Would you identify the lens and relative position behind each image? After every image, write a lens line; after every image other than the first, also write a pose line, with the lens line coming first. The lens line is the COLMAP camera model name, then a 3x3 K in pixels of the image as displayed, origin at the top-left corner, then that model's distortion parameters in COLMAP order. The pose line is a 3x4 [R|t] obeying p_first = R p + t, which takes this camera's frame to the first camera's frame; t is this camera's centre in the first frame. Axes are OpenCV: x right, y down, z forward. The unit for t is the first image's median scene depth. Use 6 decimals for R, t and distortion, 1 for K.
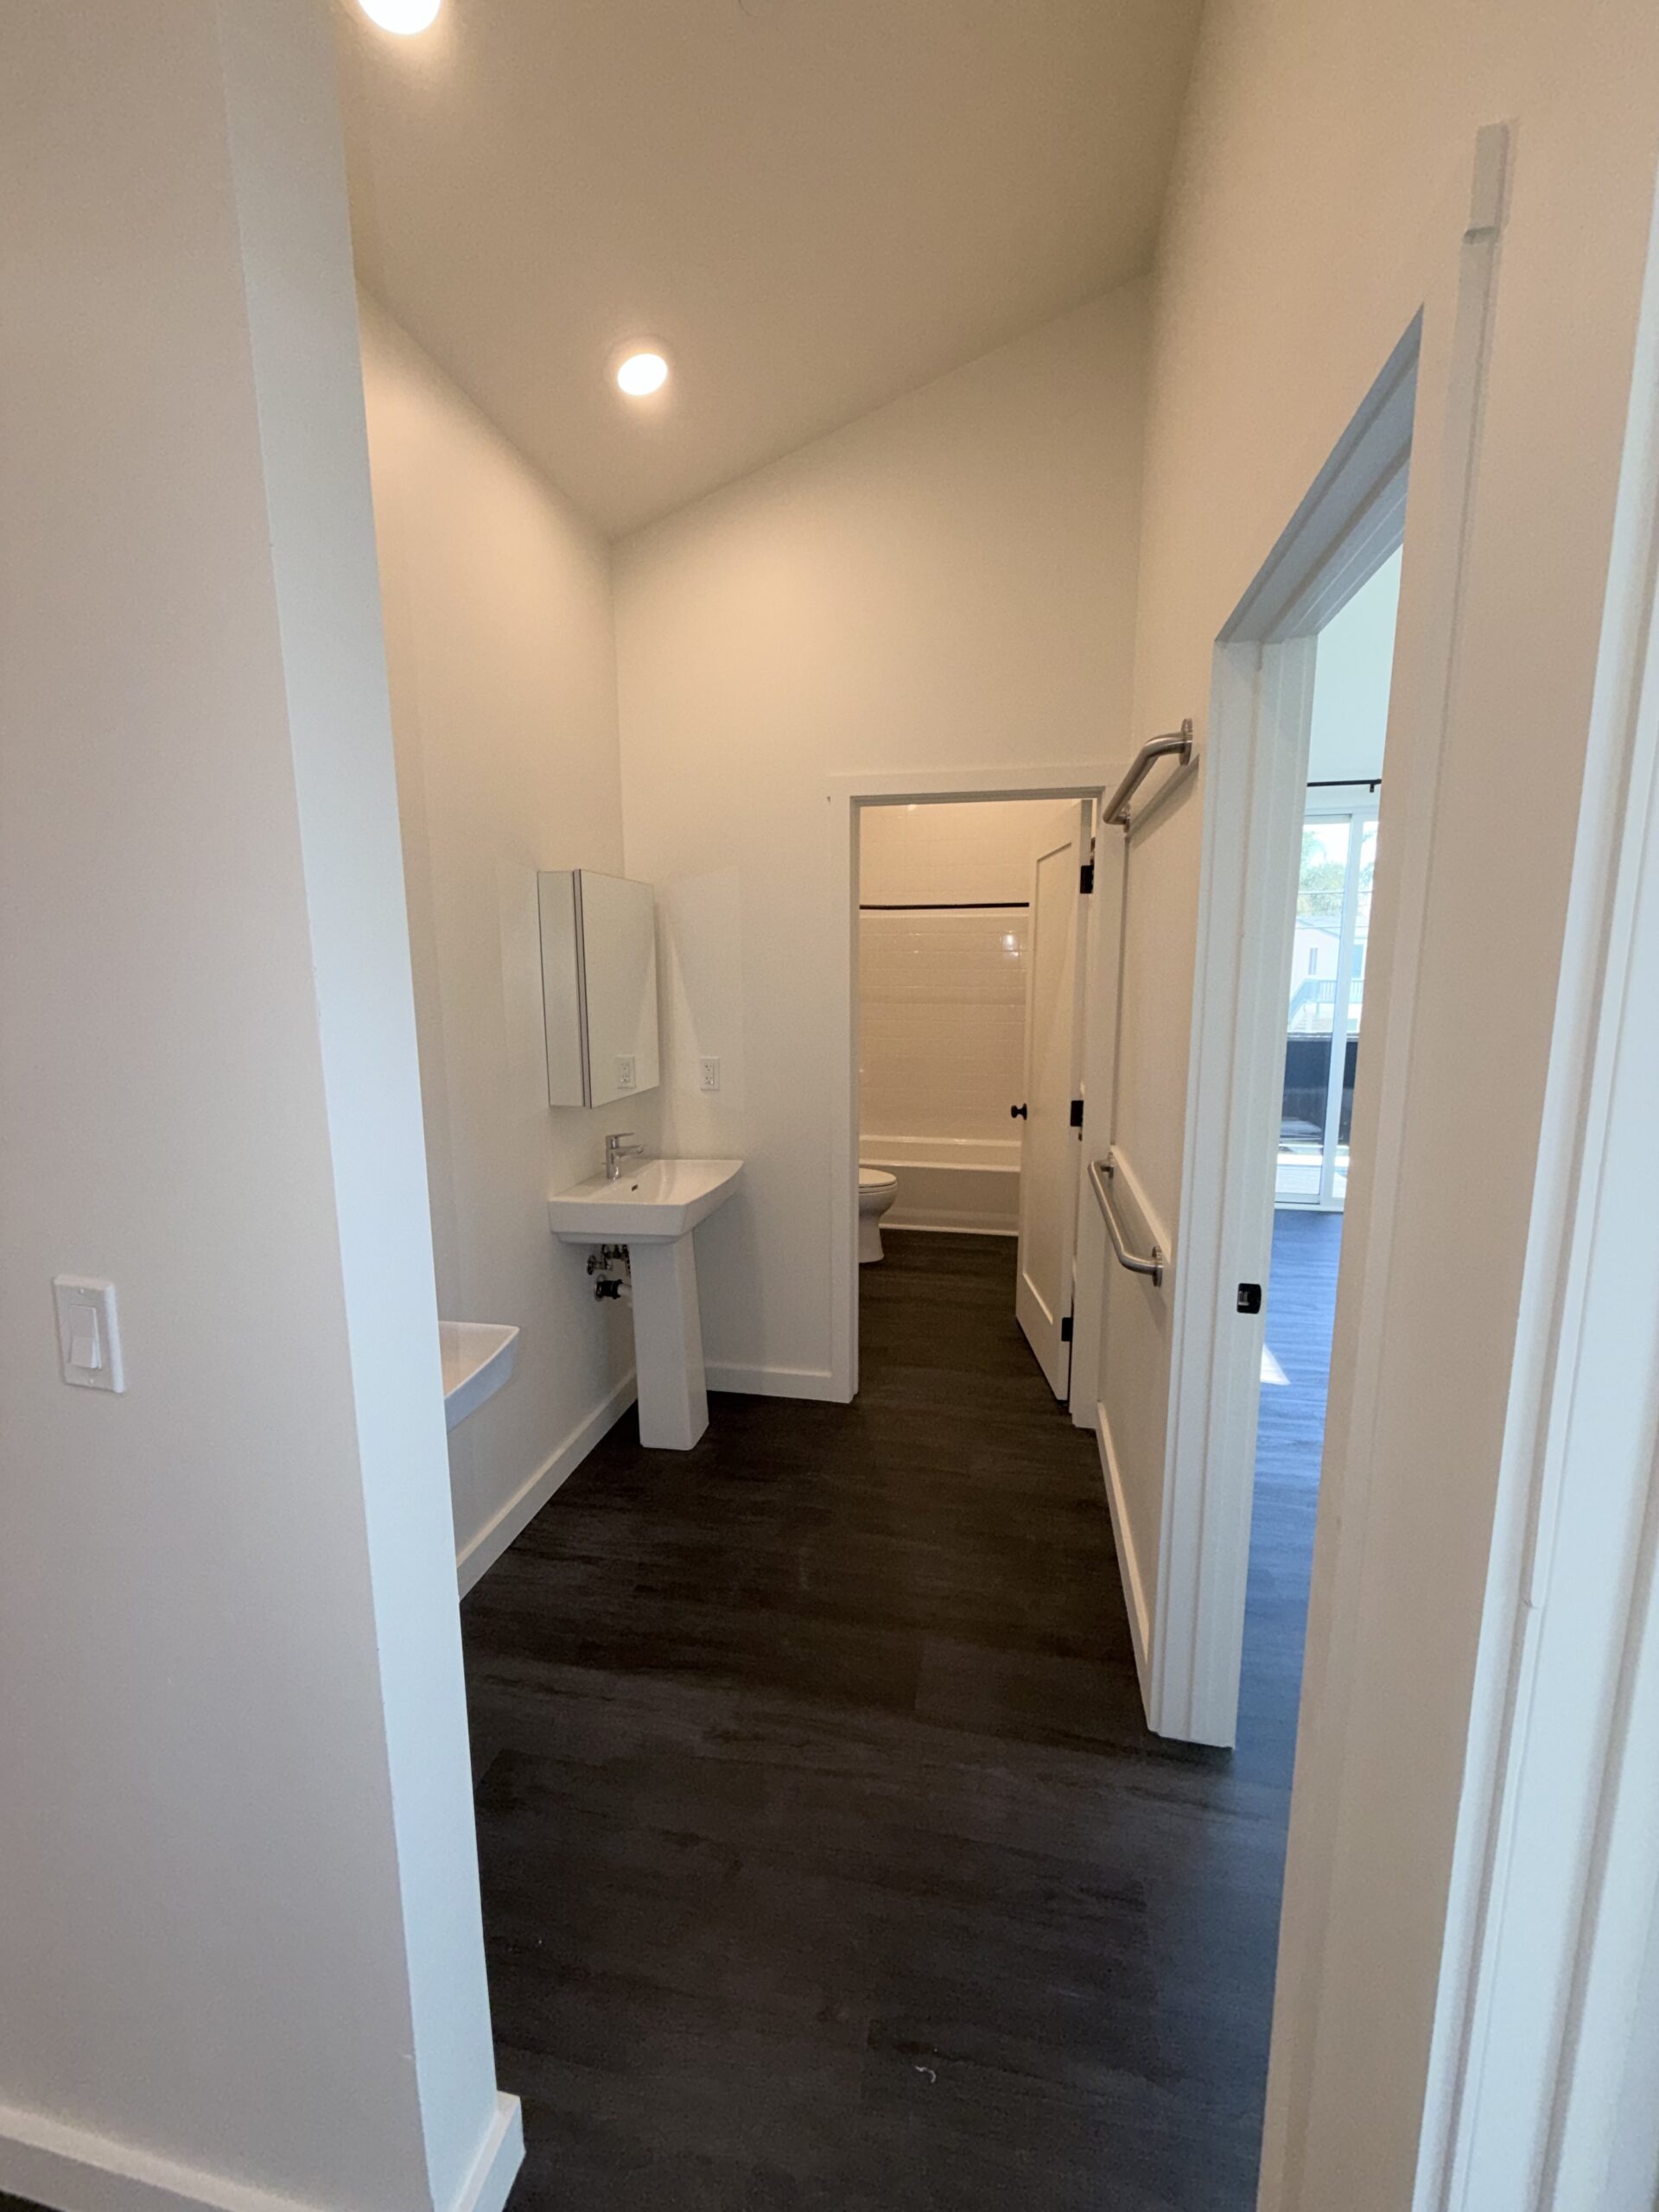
lens RADIAL K [[905.7, 0, 829.5], [0, 905.7, 1106.0], [0, 0, 1]] dist [0.016444, -0.000142]
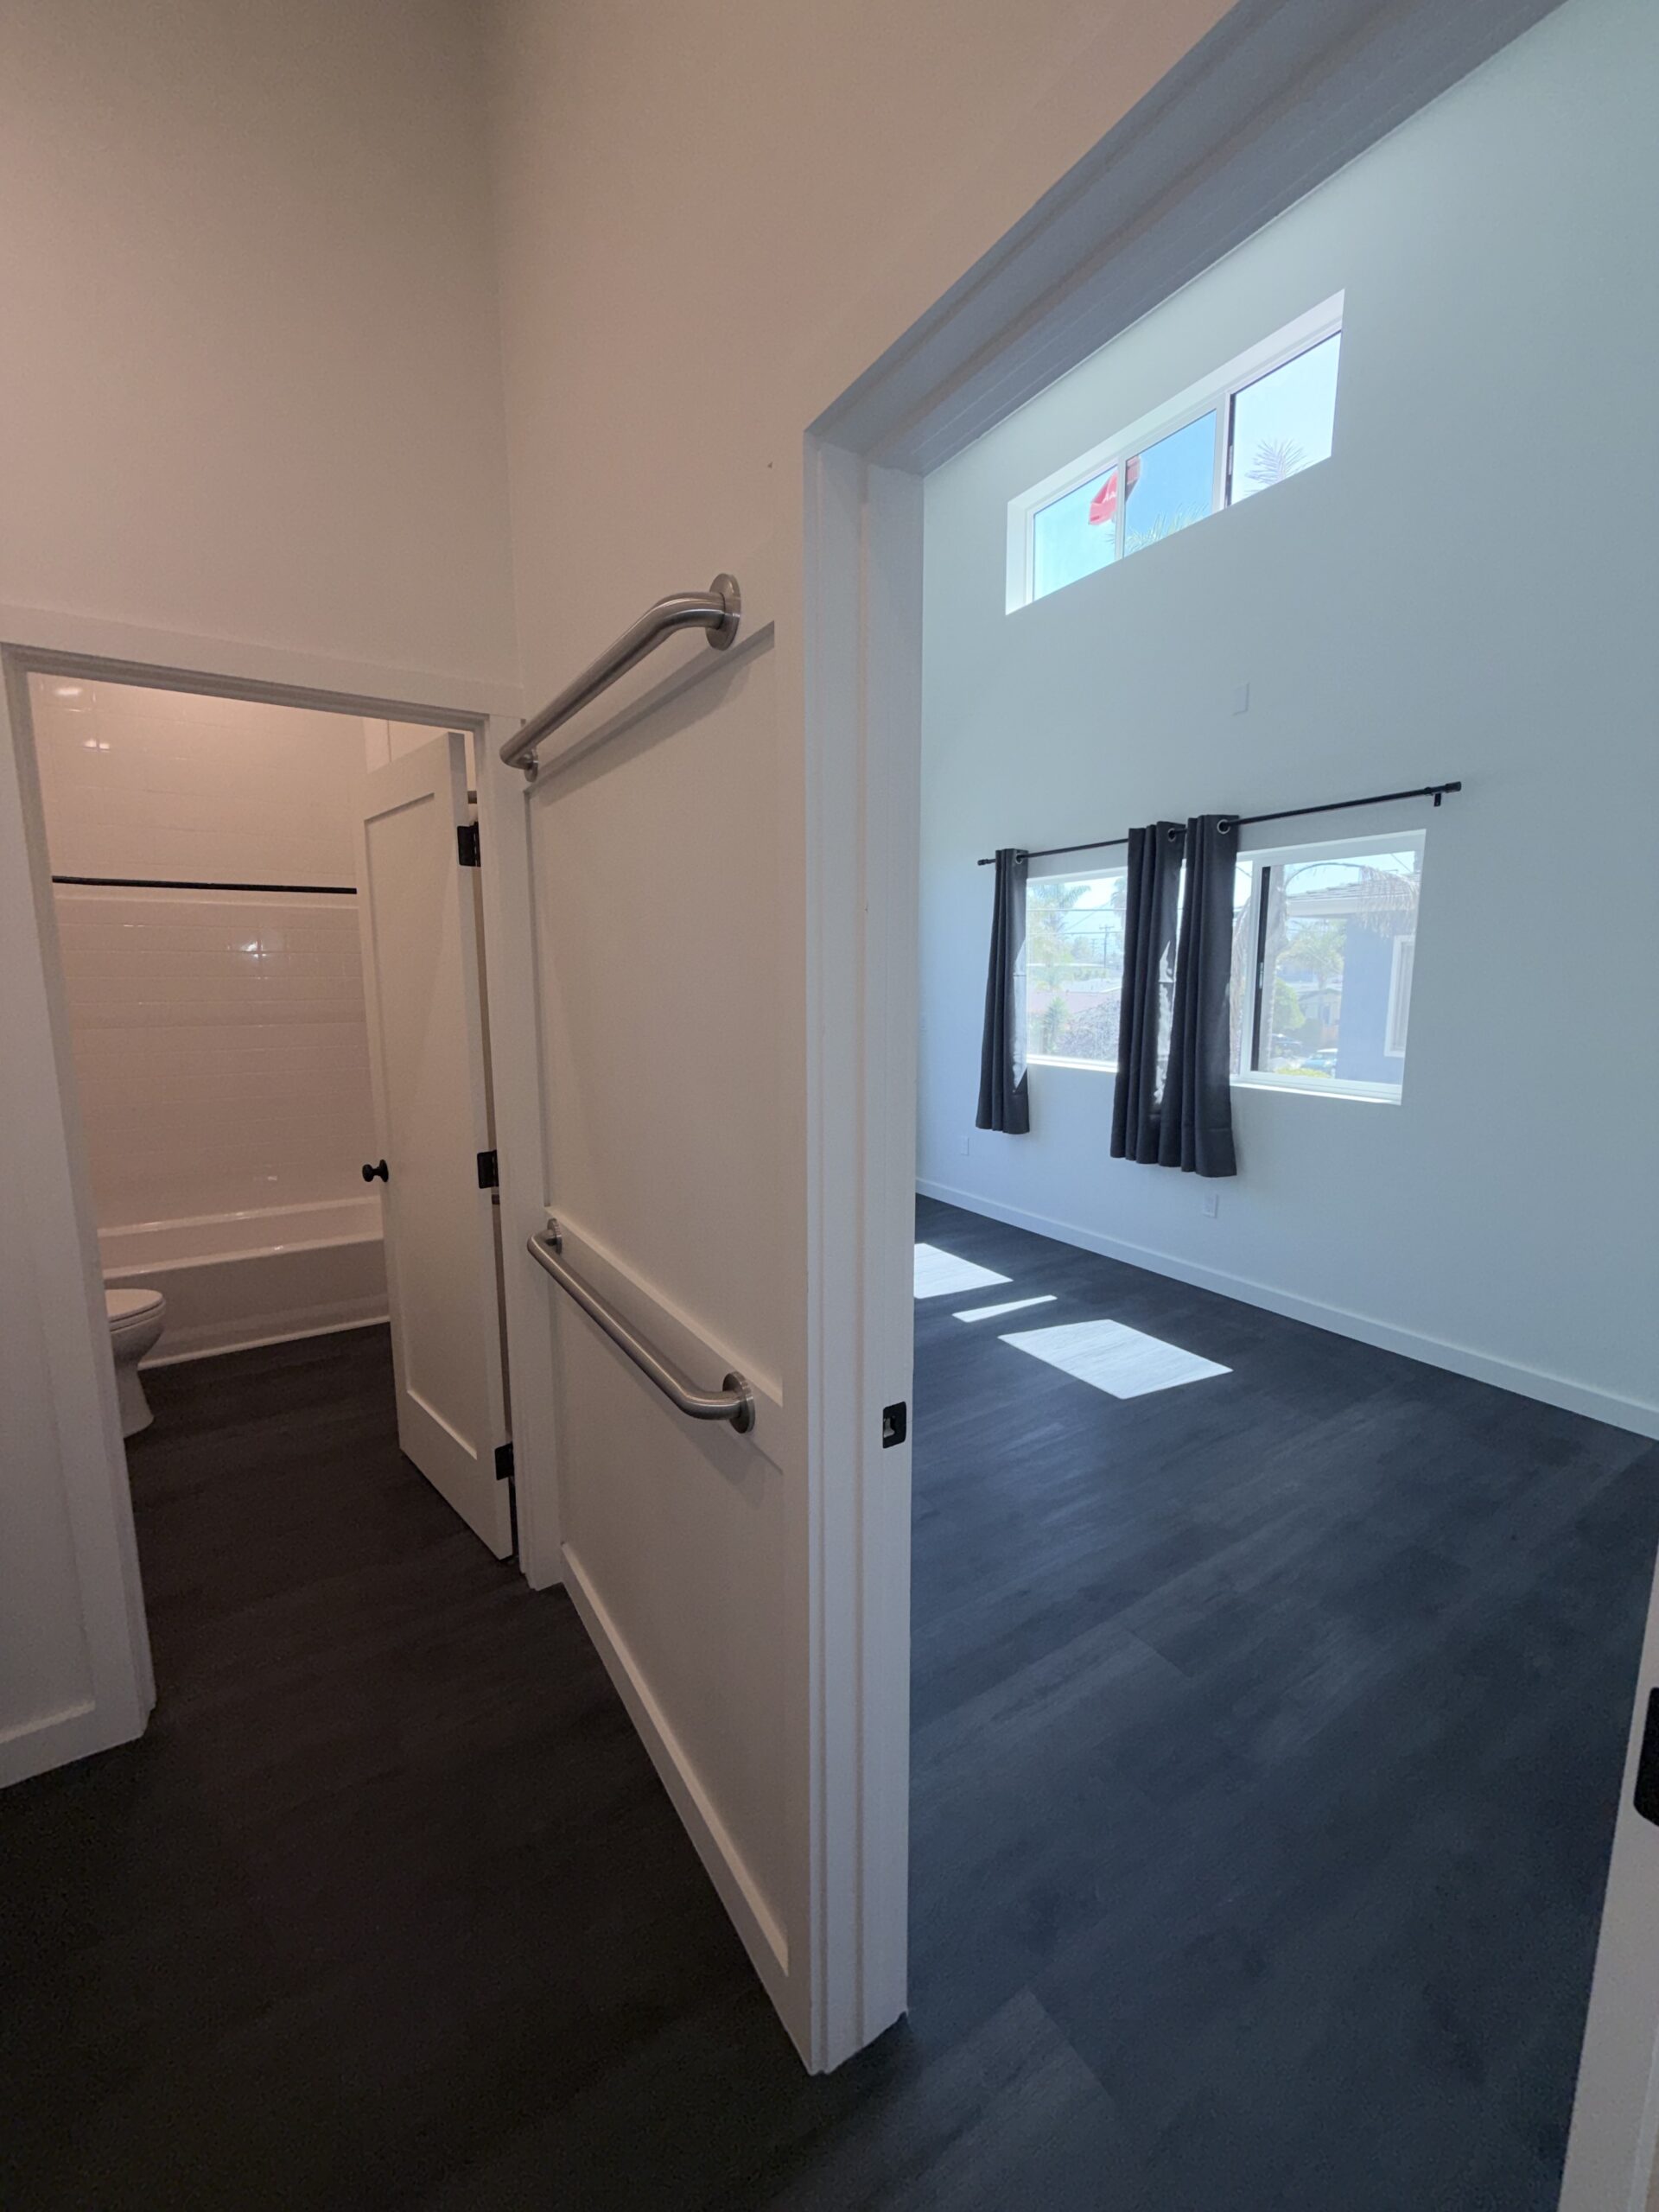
lens RADIAL K [[881.2, 0, 837.1], [0, 881.2, 1098.7], [0, 0, 1]] dist [-0.002124, -0.000214]
pose [[0.710336, -0.100883, 0.696596, -0.013590], [0.112568, 0.993219, 0.029052, -0.038293], [-0.694803, 0.057778, 0.716875, 0.305755]]
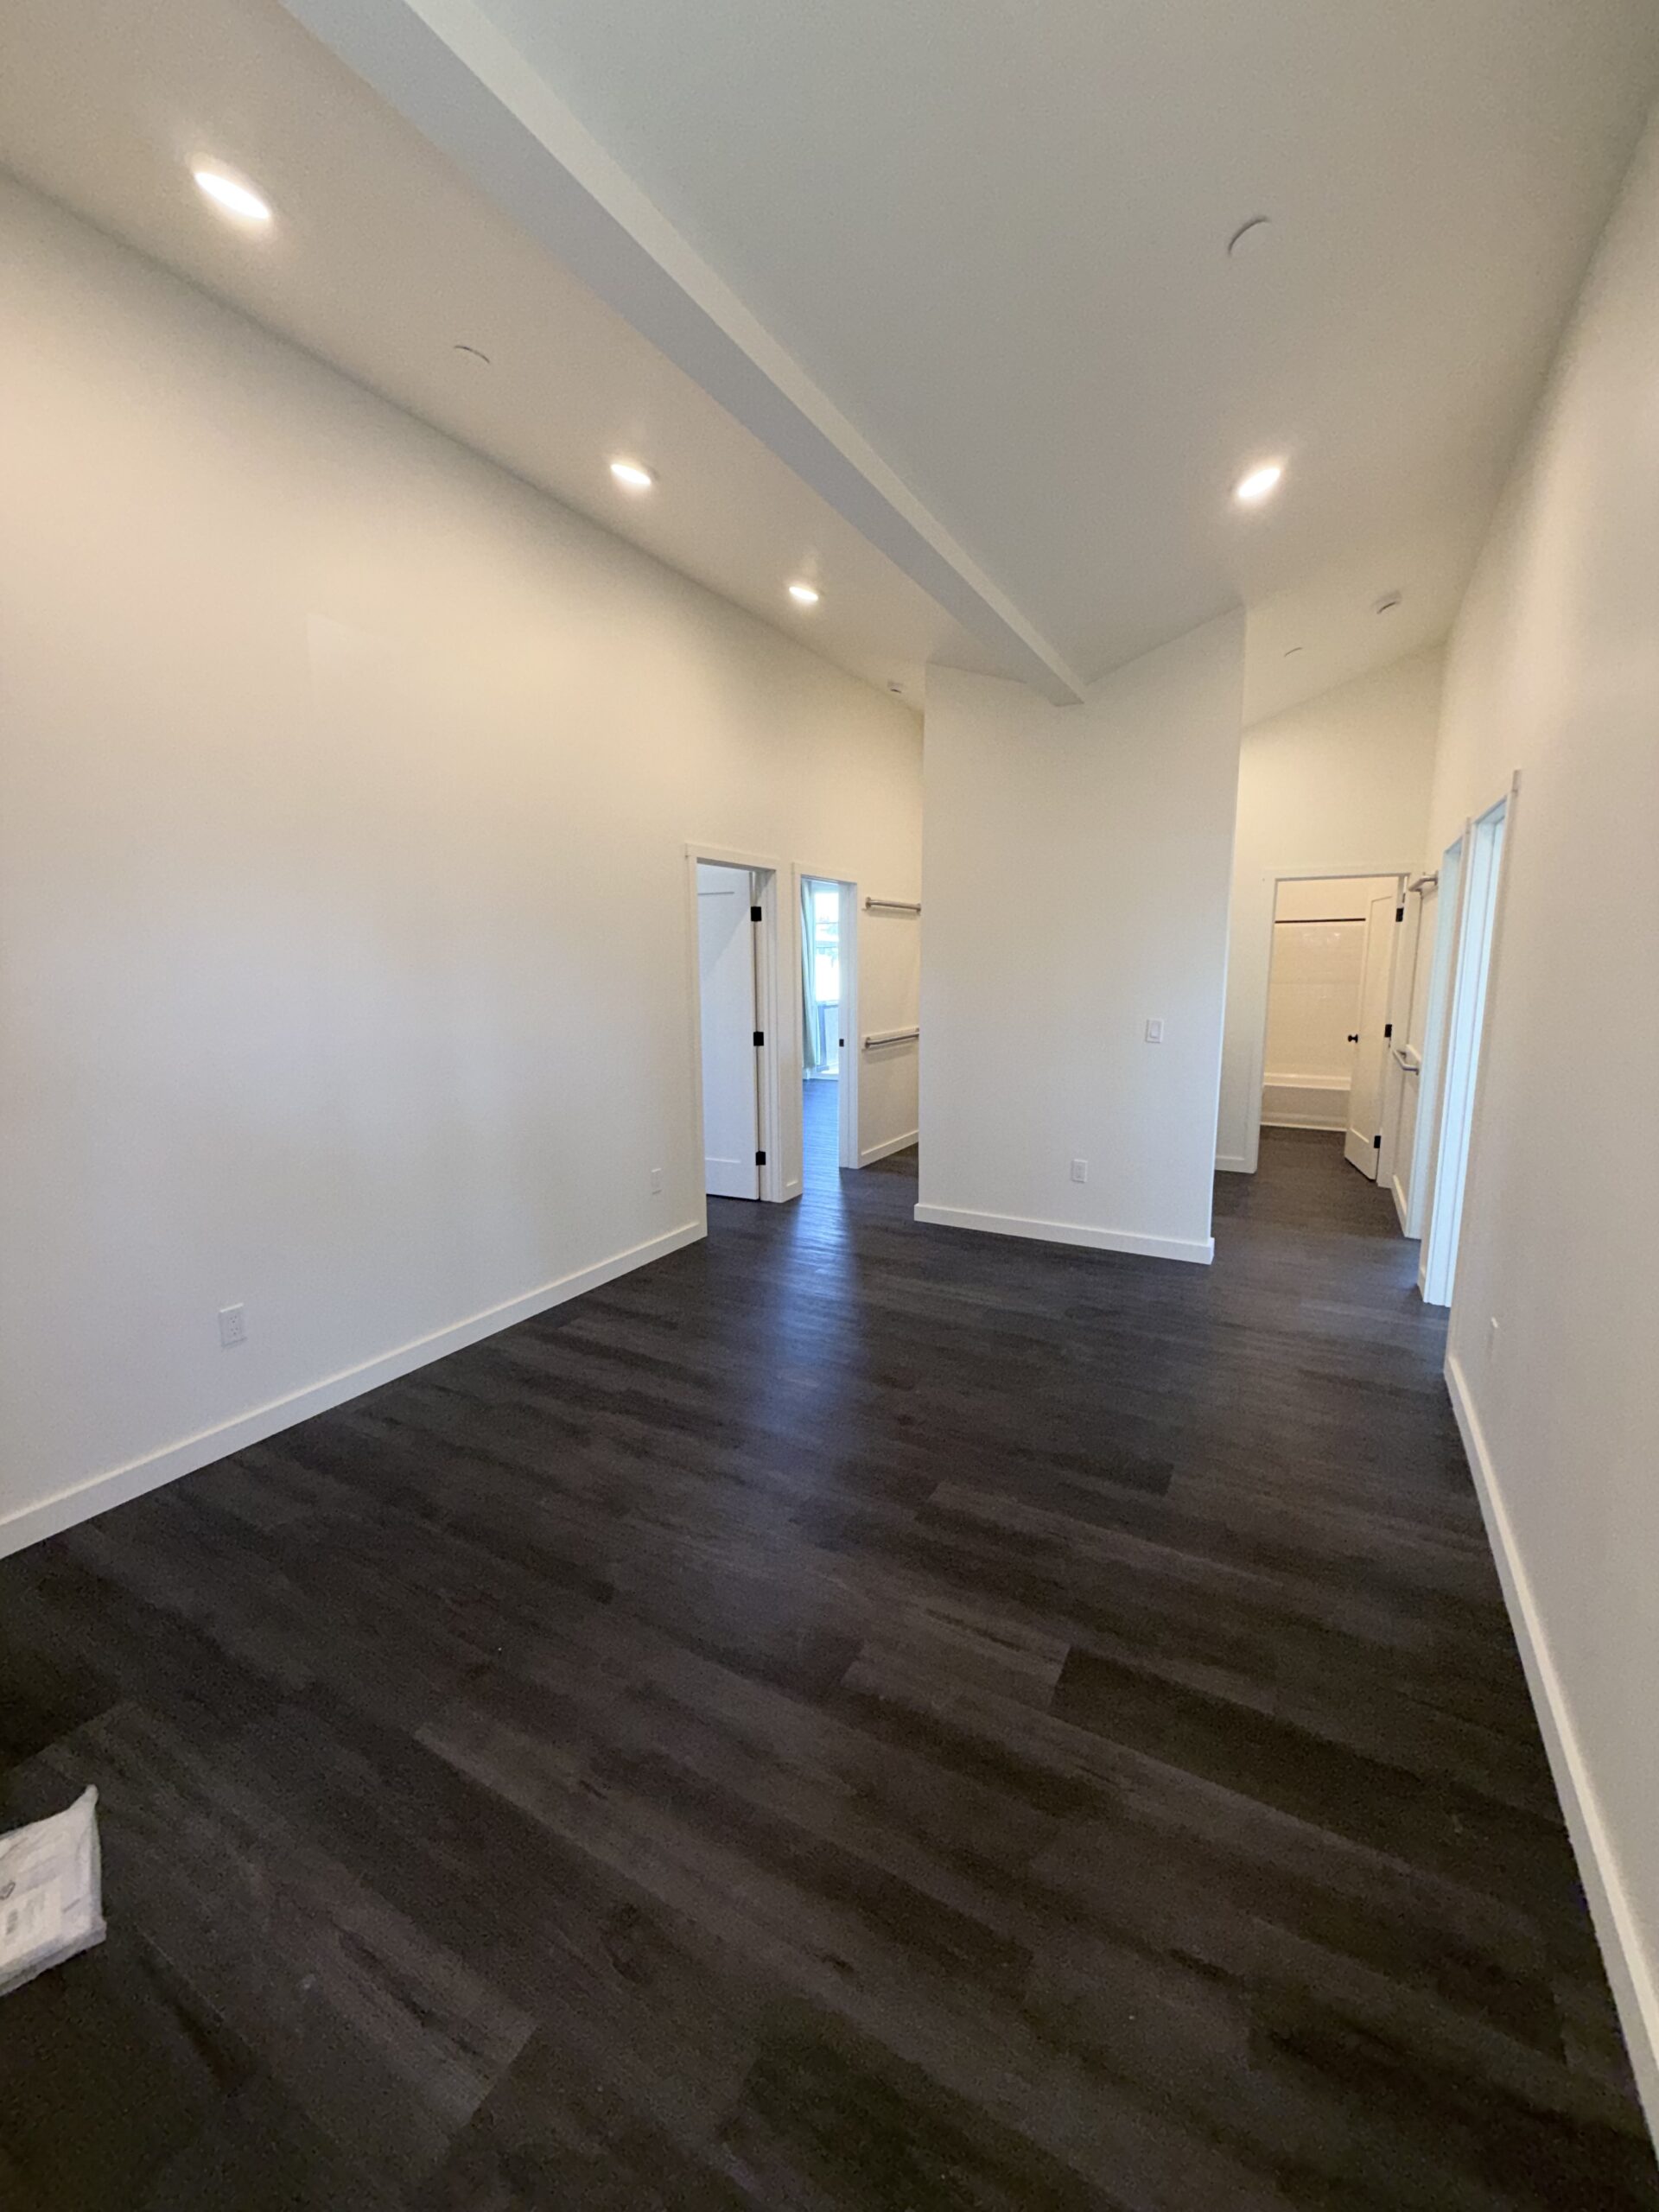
lens RADIAL K [[881.2, 0, 837.1], [0, 881.2, 1098.7], [0, 0, 1]] dist [-0.002124, -0.000214]
pose [[0.954798, 0.047123, -0.293498, -0.321951], [-0.046832, 0.998871, 0.008024, 0.203220], [0.293544, 0.006084, 0.955926, -1.253392]]
